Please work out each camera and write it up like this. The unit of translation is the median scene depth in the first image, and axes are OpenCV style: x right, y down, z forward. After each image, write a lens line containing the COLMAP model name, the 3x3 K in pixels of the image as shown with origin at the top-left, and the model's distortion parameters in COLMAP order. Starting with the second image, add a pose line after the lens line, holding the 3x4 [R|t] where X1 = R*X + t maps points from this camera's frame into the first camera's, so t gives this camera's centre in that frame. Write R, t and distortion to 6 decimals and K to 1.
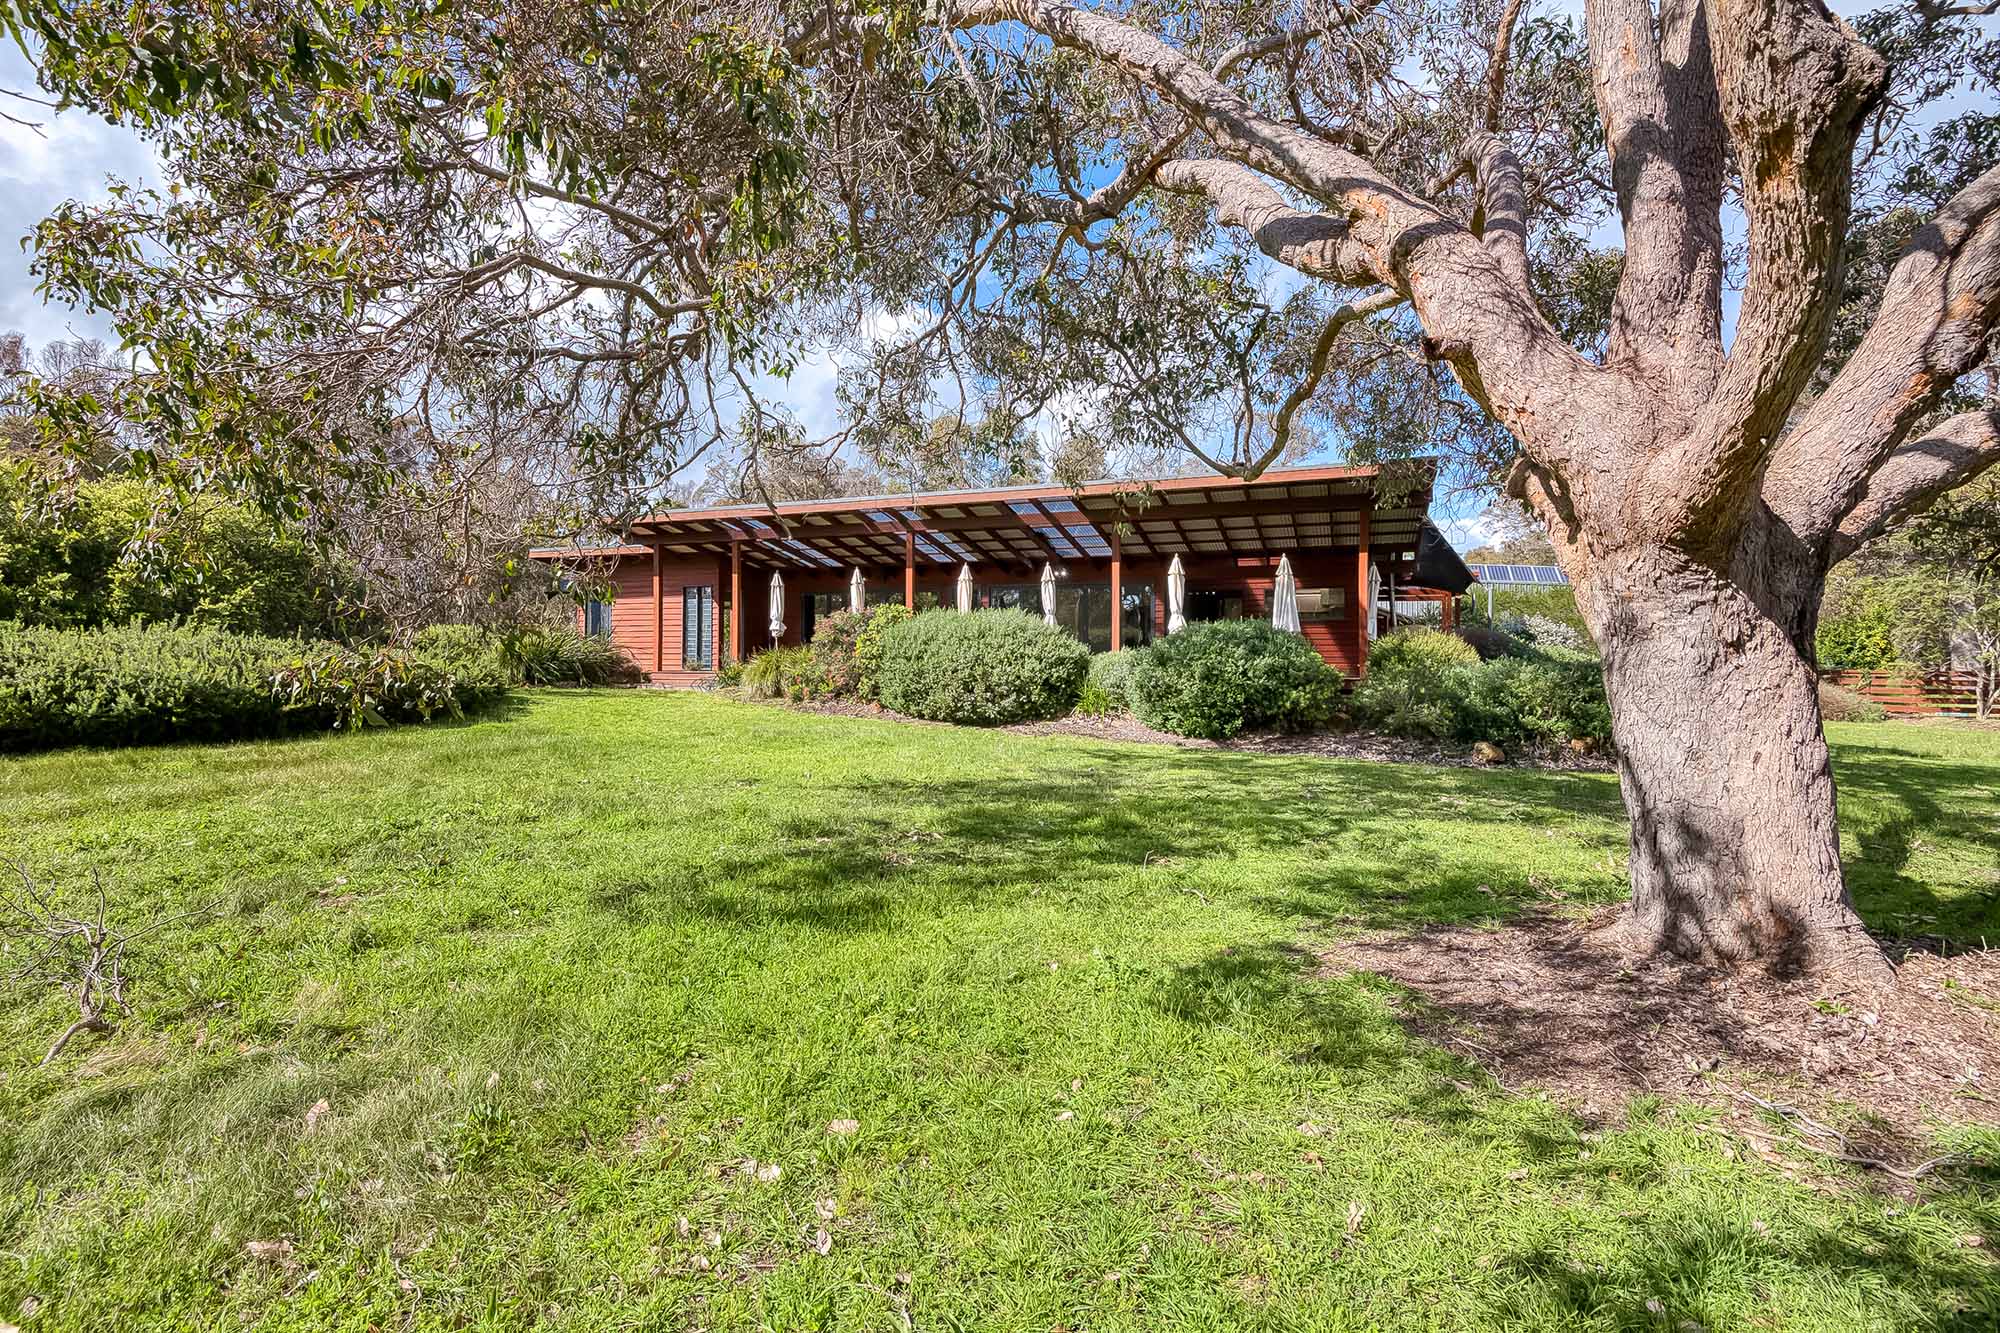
lens RADIAL K [[917.8, 0, 967.8], [0, 917.8, 655.6], [0, 0, 1]] dist [-0.000782, -0.011049]
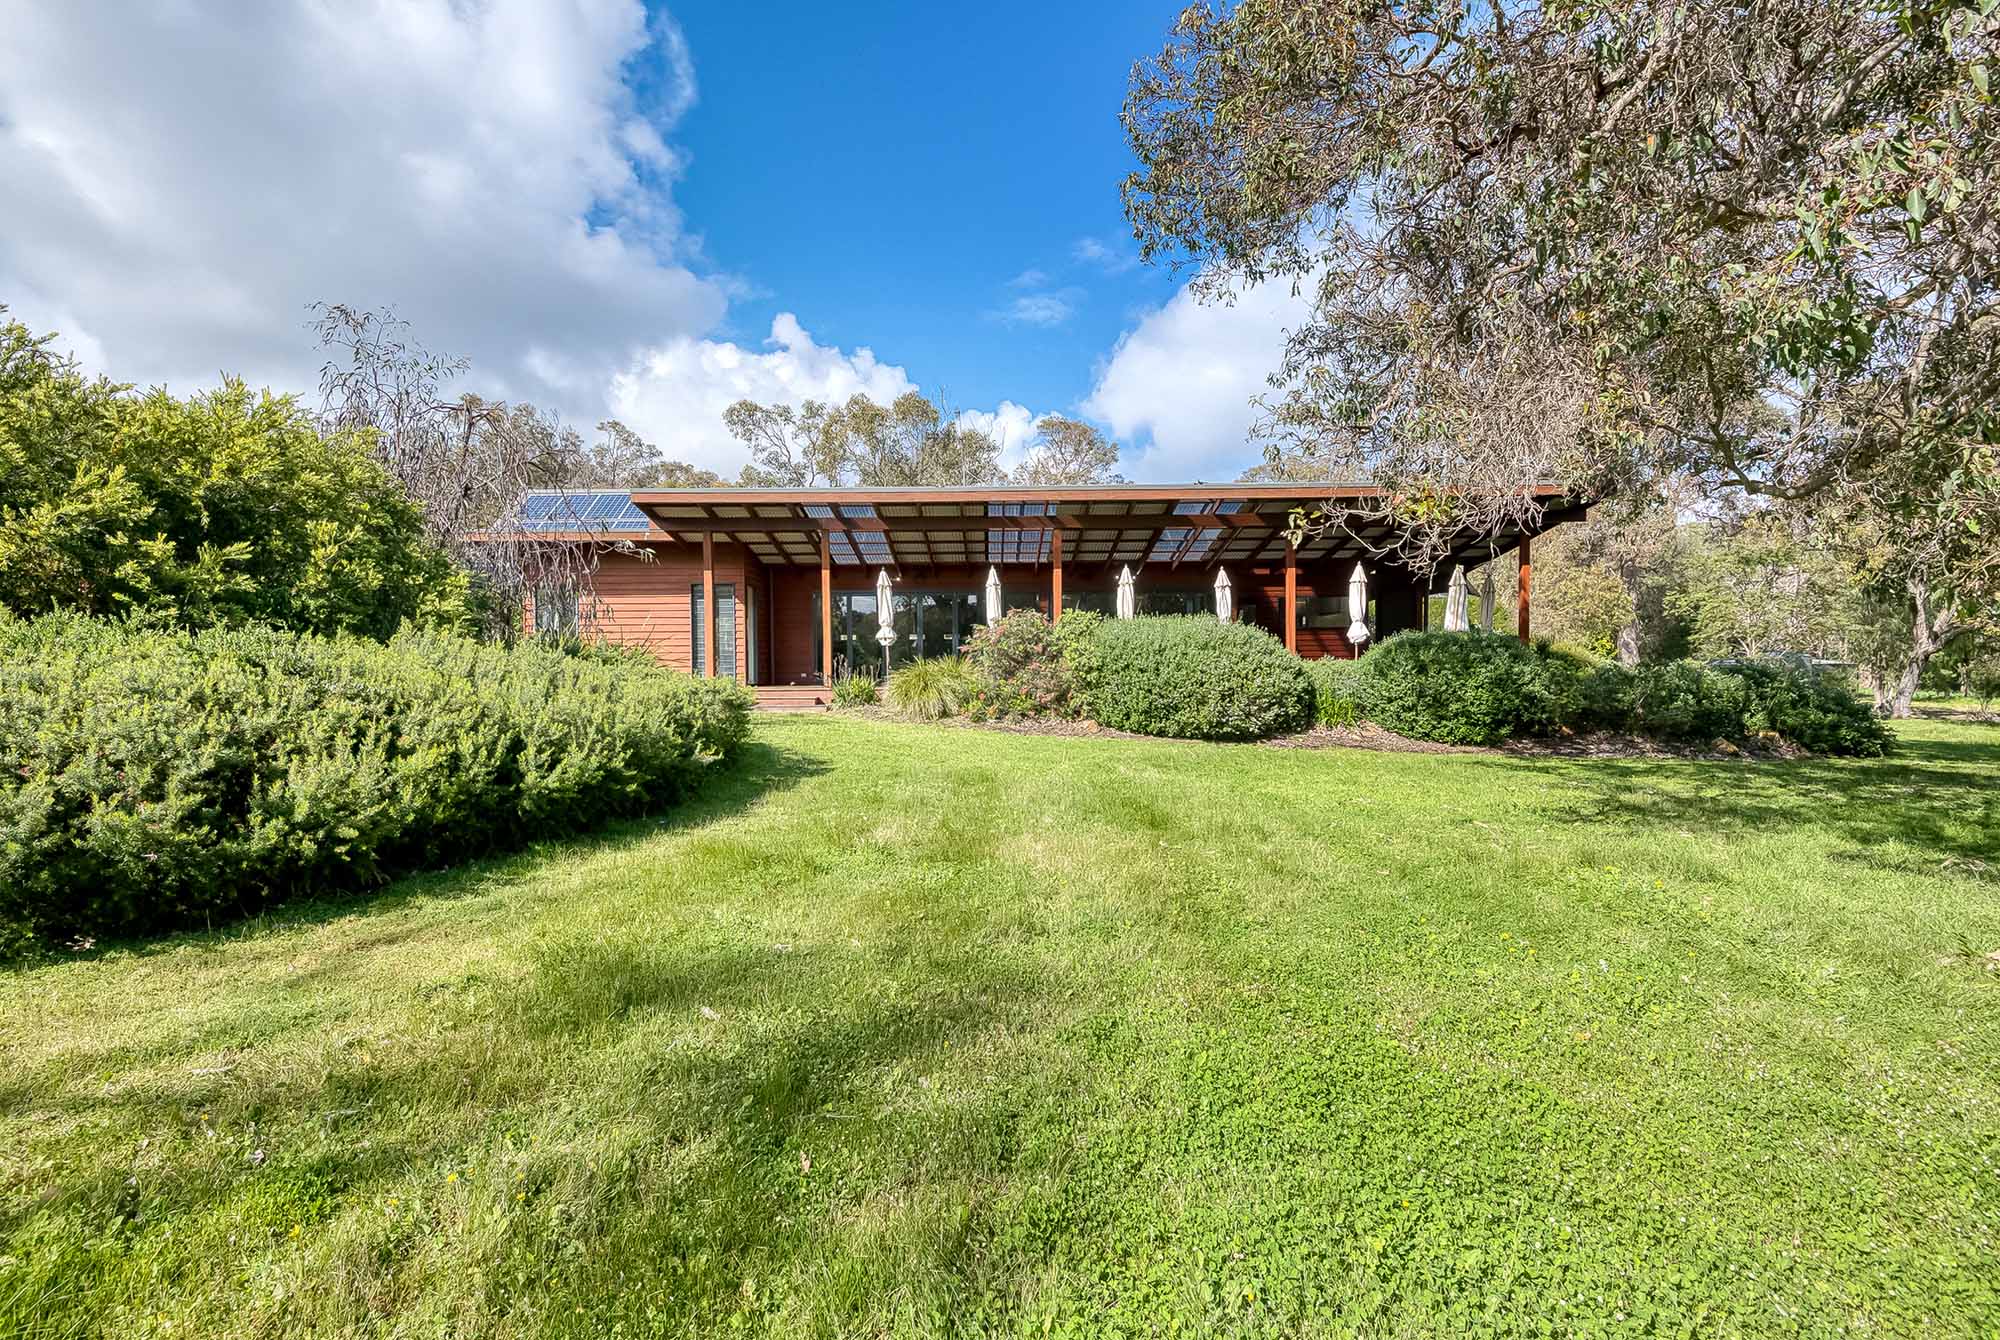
lens RADIAL K [[920.9, 0, 1000.0], [0, 920.9, 670.0], [0, 0, 1]] dist [-0.000139, -0.000002]
pose [[0.942908, -0.014762, 0.332726, -0.497945], [0.012490, 0.999882, 0.008967, -0.006737], [-0.332819, -0.004299, 0.942981, 0.196111]]
